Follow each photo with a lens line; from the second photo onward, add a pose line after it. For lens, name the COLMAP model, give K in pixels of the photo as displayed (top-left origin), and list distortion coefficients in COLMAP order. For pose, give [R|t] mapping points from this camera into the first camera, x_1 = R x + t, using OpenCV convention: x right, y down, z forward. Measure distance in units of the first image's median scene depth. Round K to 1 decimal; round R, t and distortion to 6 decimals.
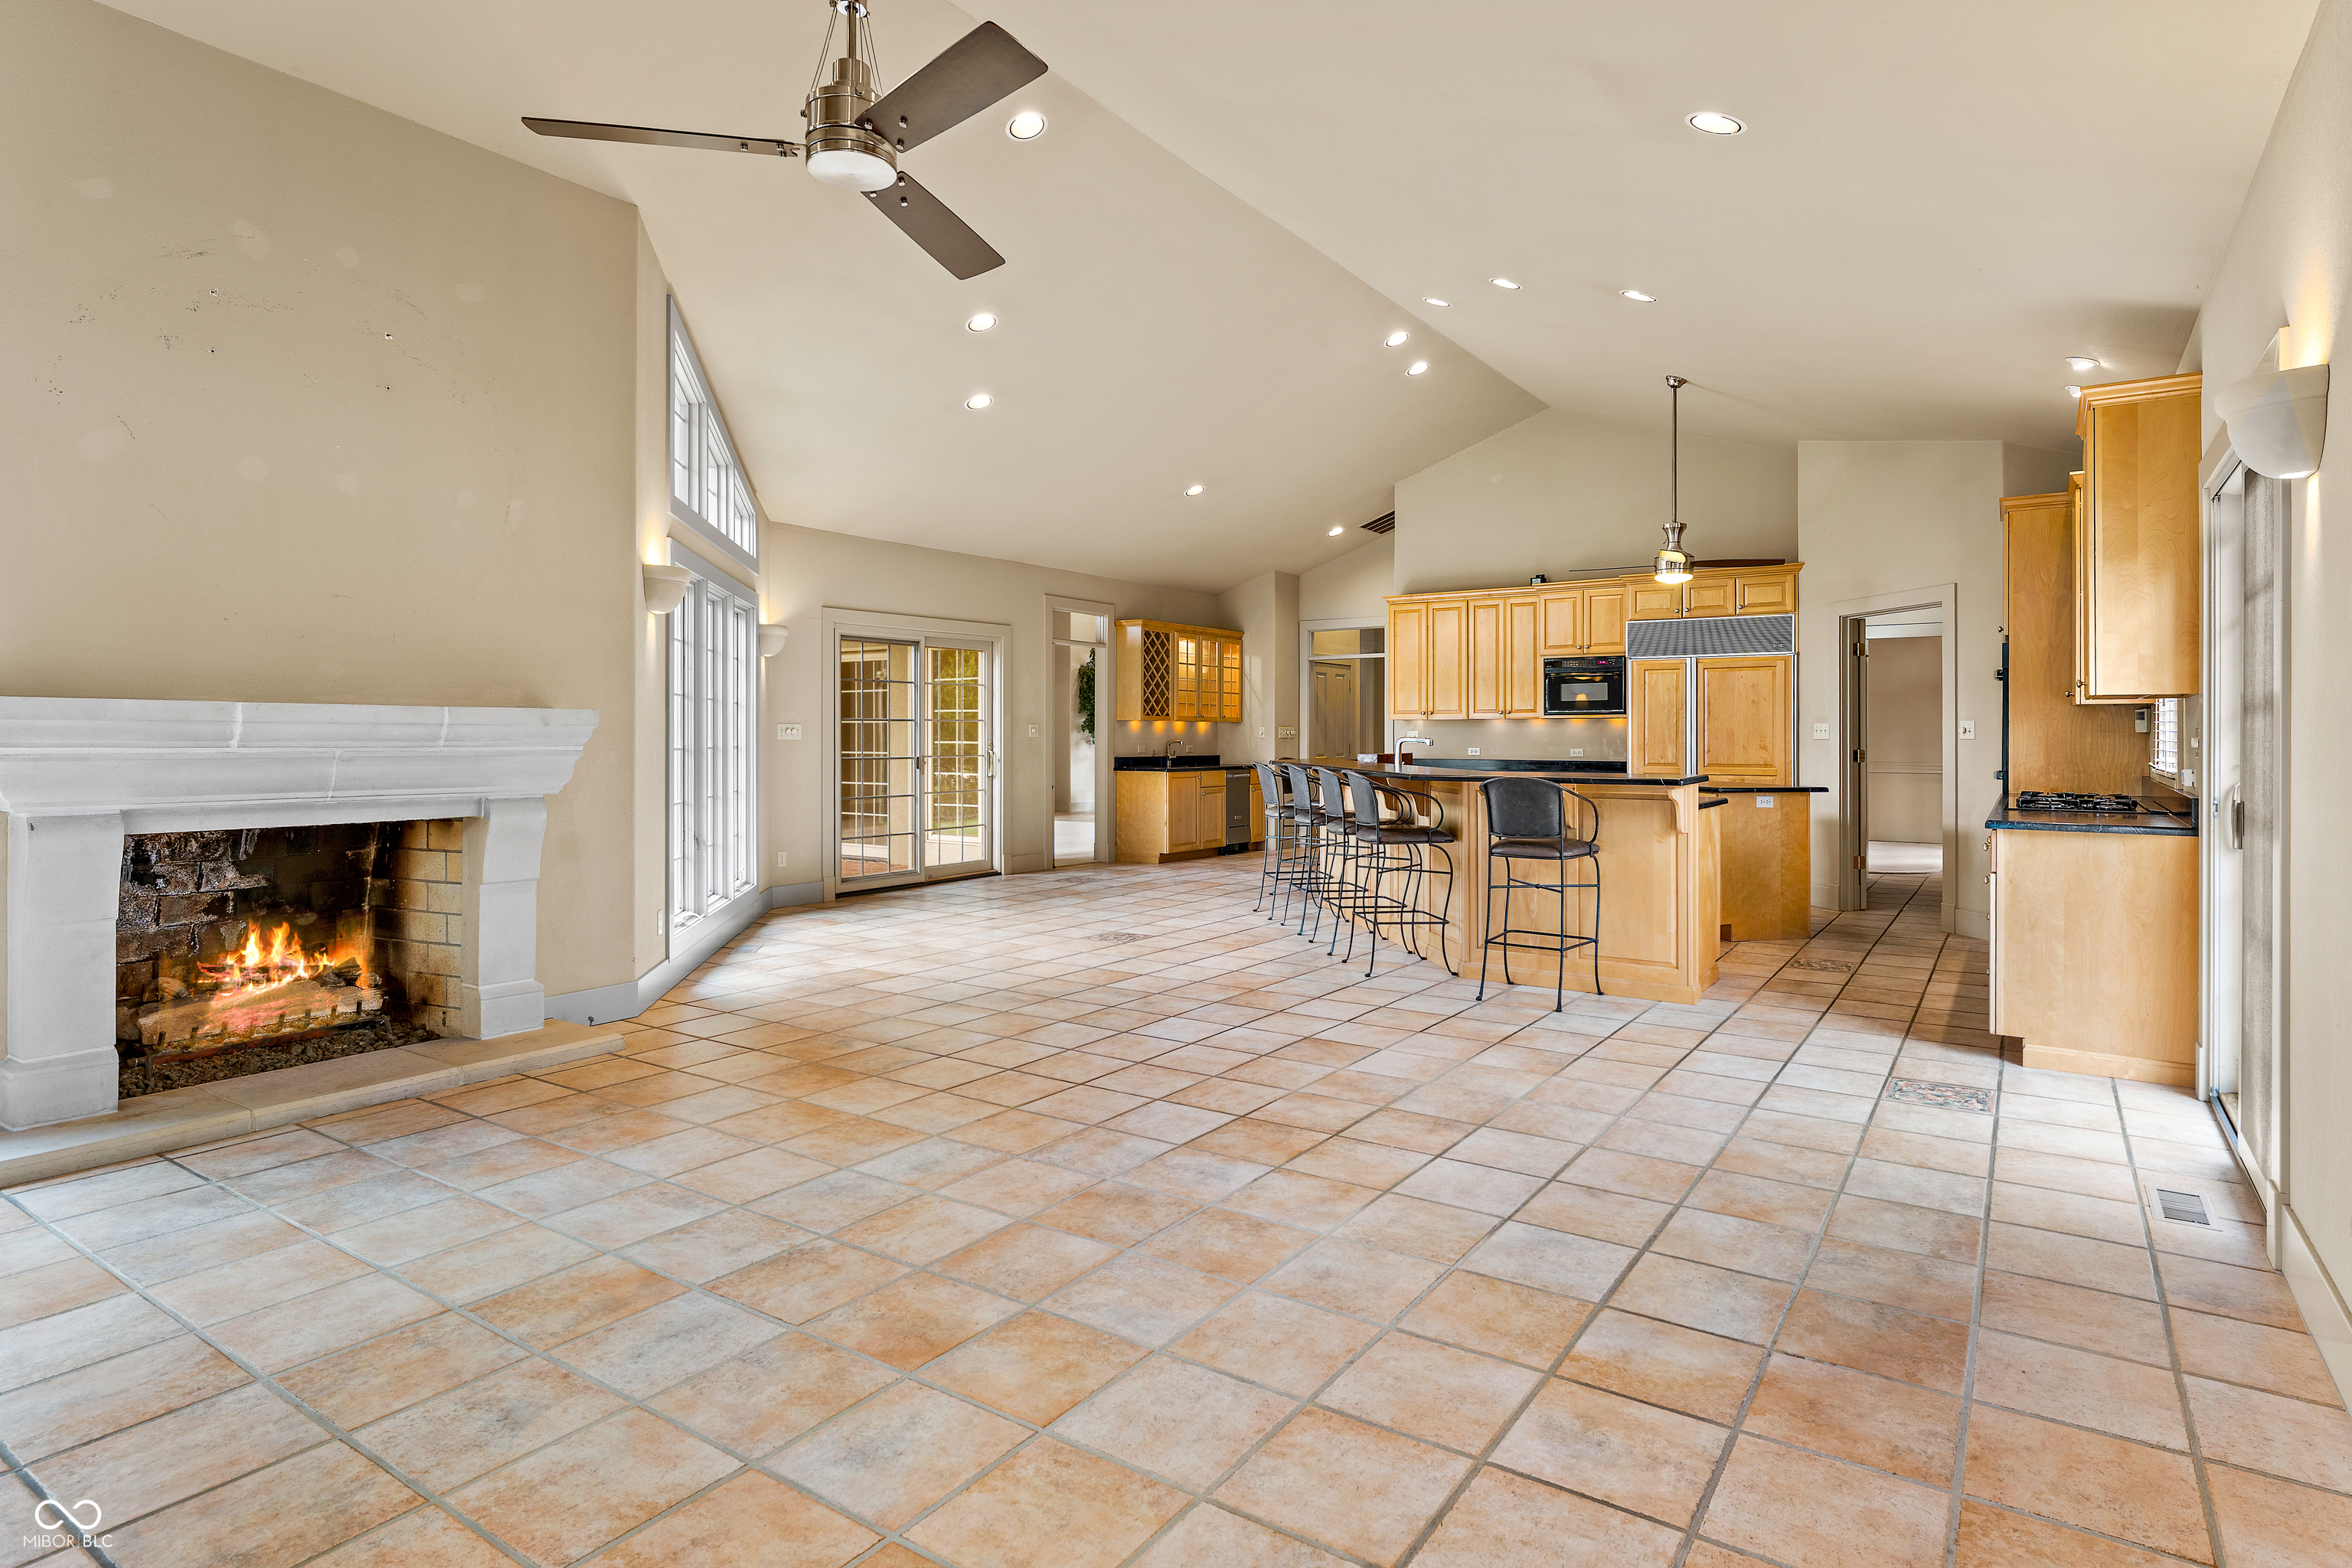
lens RADIAL K [[1227.9, 0, 1249.3], [0, 1227.9, 725.3], [0, 0, 1]] dist [0.003842, -0.000069]
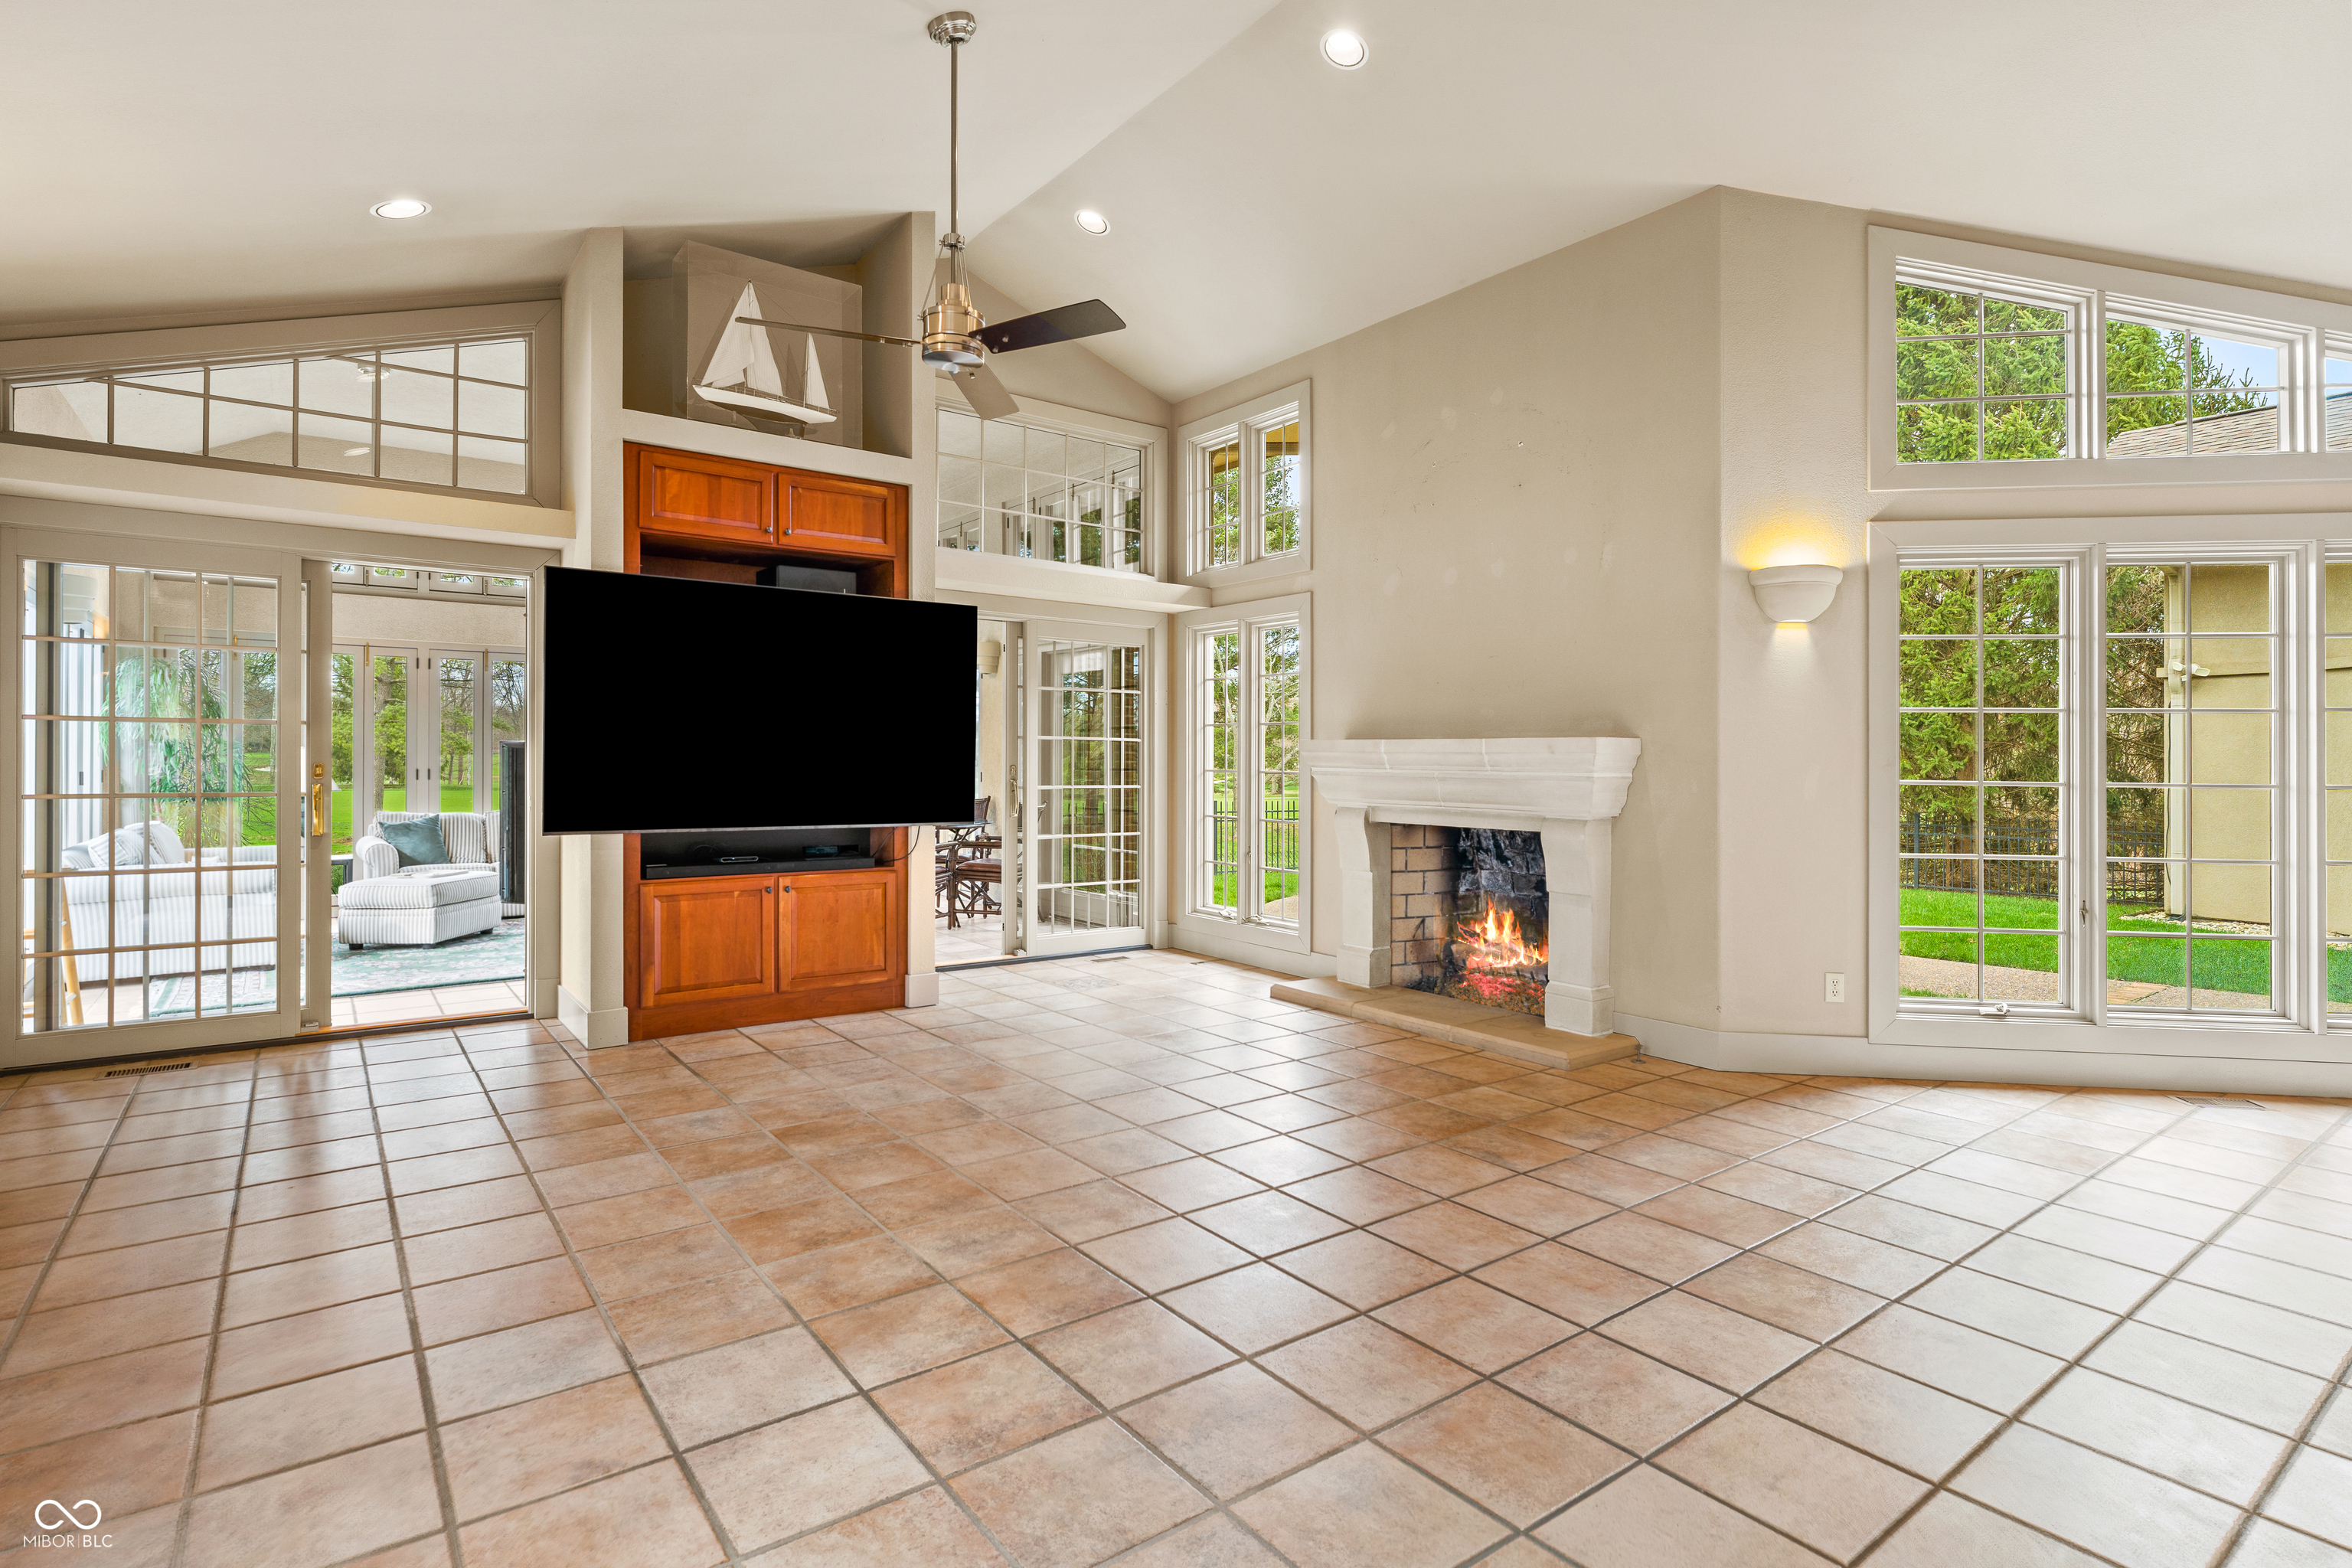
lens RADIAL K [[1166.4, 0, 1169.0], [0, 1166.4, 763.7], [0, 0, 1]] dist [-0.000179, -0.000014]
pose [[-0.356324, -0.000062, -0.934362, 0.284113], [0.001498, 0.999999, -0.000637, 0.005328], [0.934361, -0.001627, -0.356324, 0.574281]]
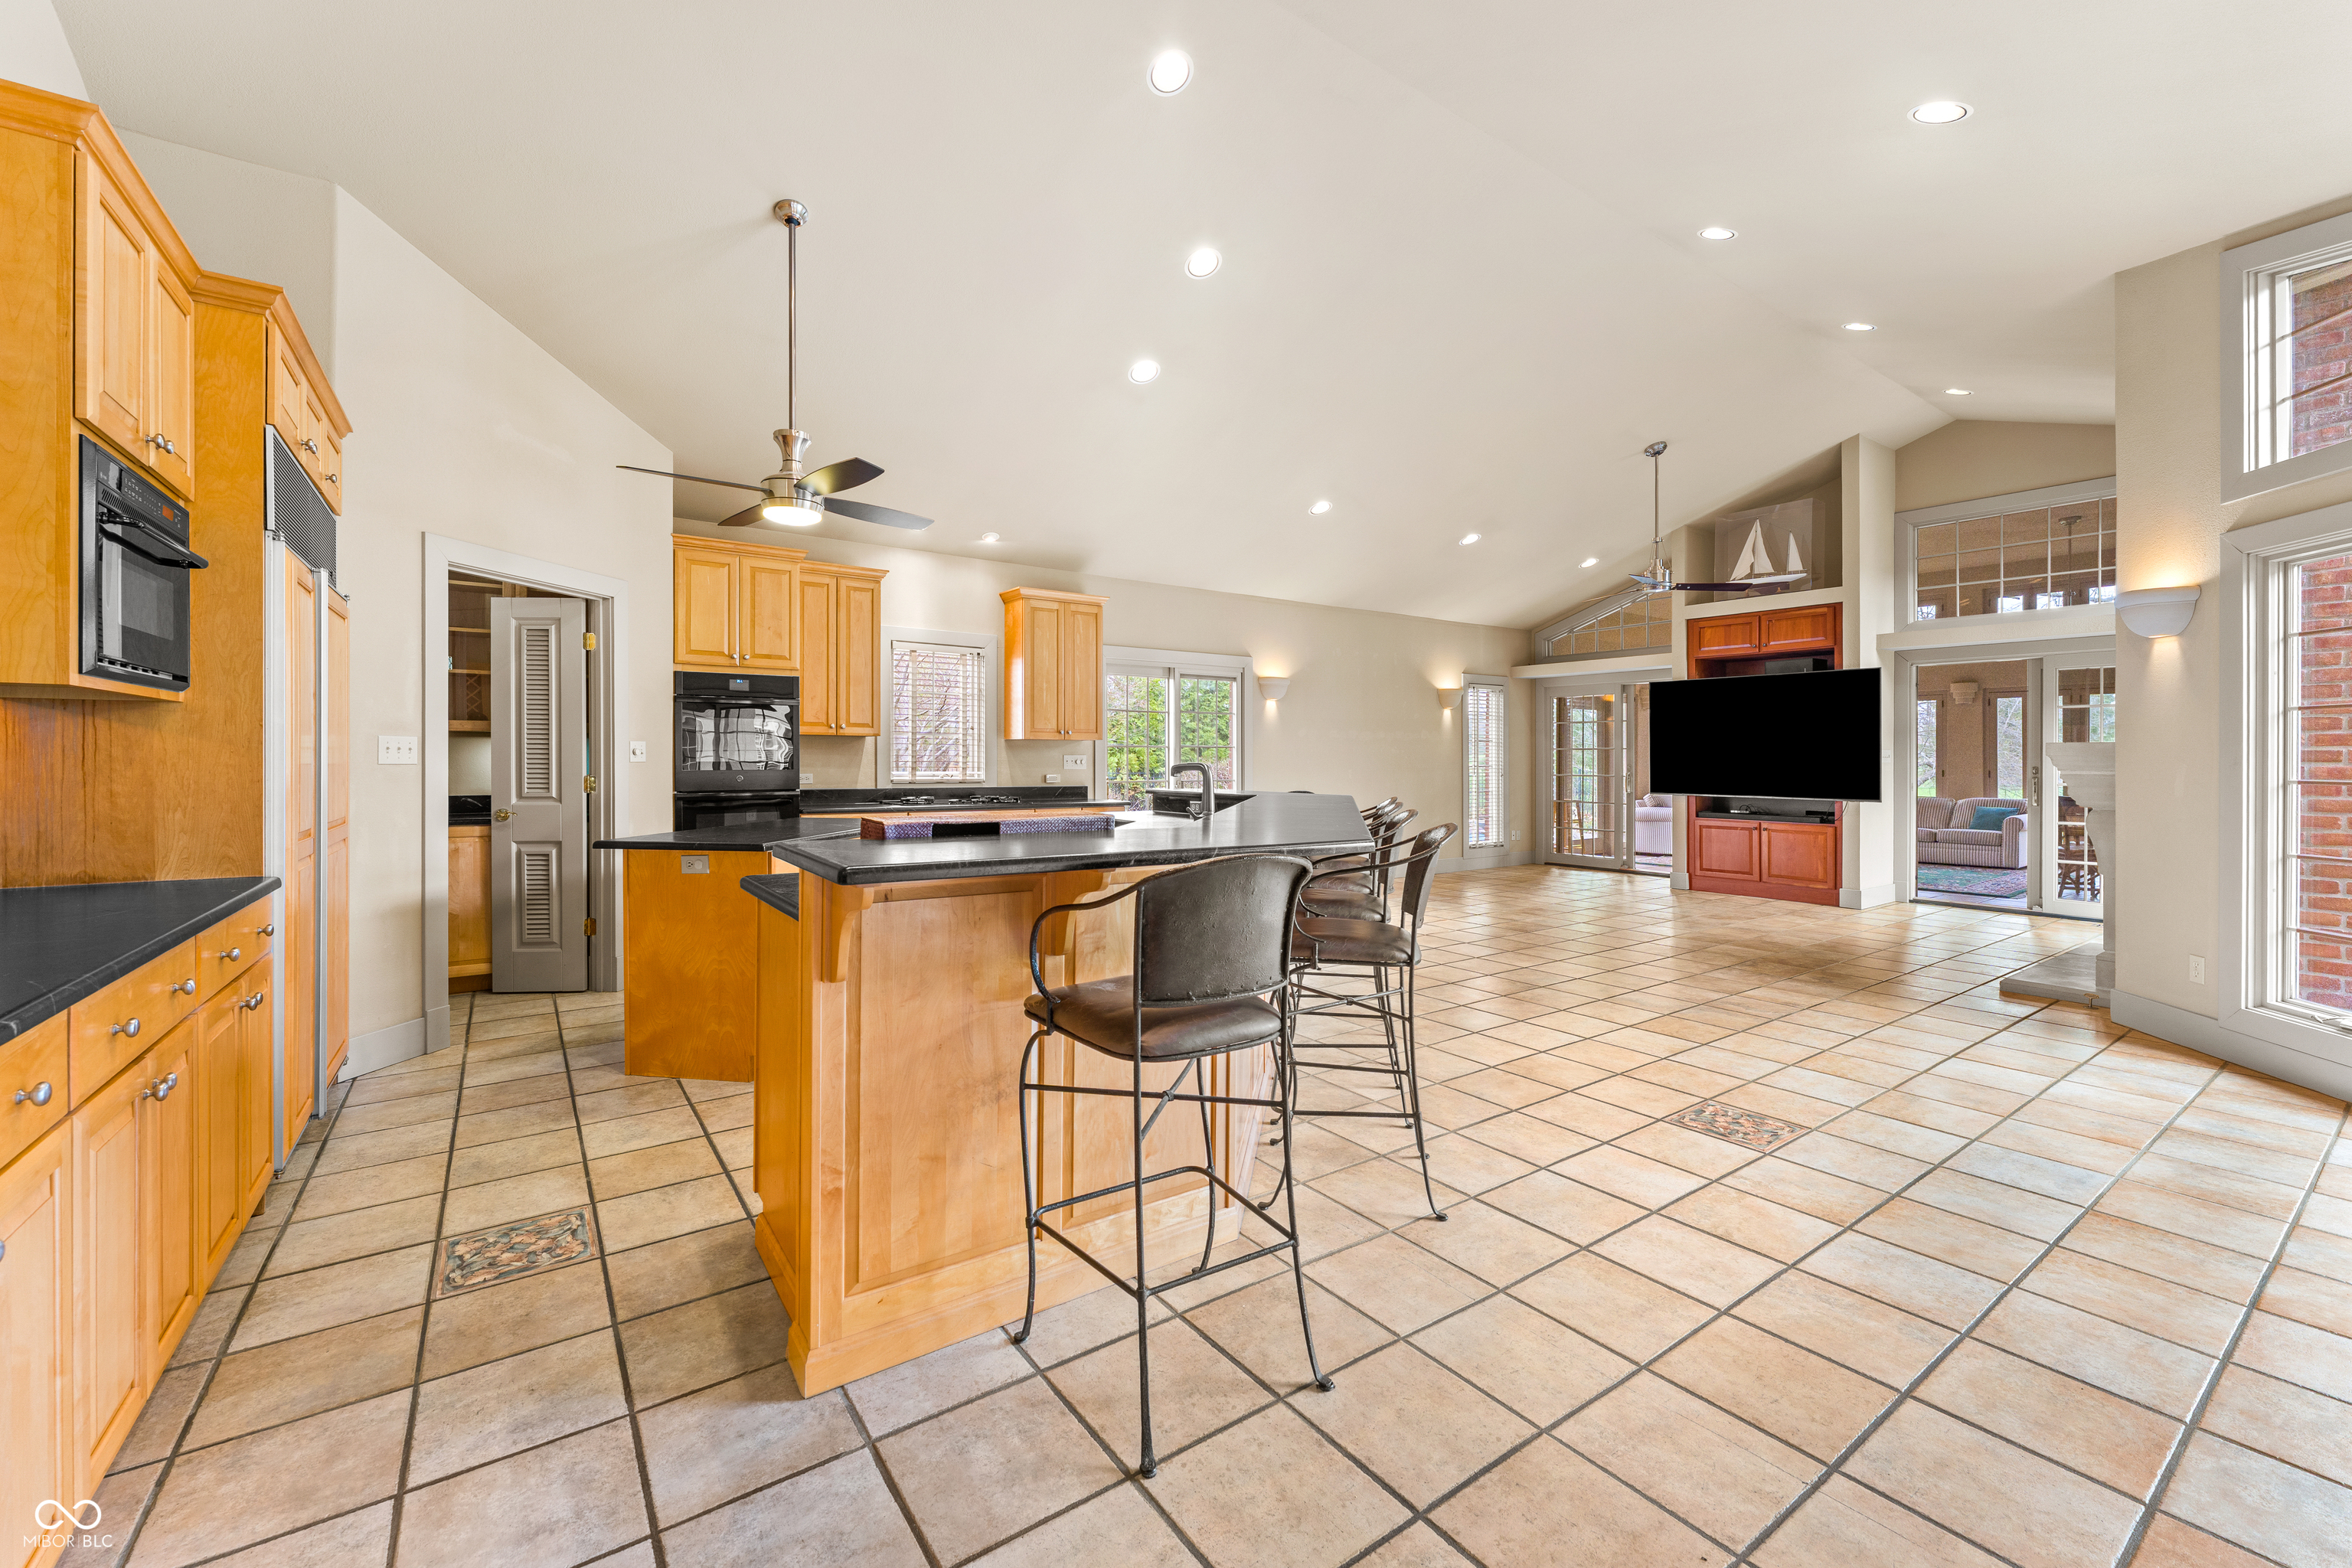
lens RADIAL K [[944.0, 0, 1176.0], [0, 944.0, 784.0], [0, 0, 1]] dist [-0.010284, 0.000032]
pose [[-0.924950, -0.013182, 0.379860, -0.020886], [-0.006440, 0.999798, 0.019015, 0.010237], [-0.380034, 0.015142, -0.924848, 1.270299]]
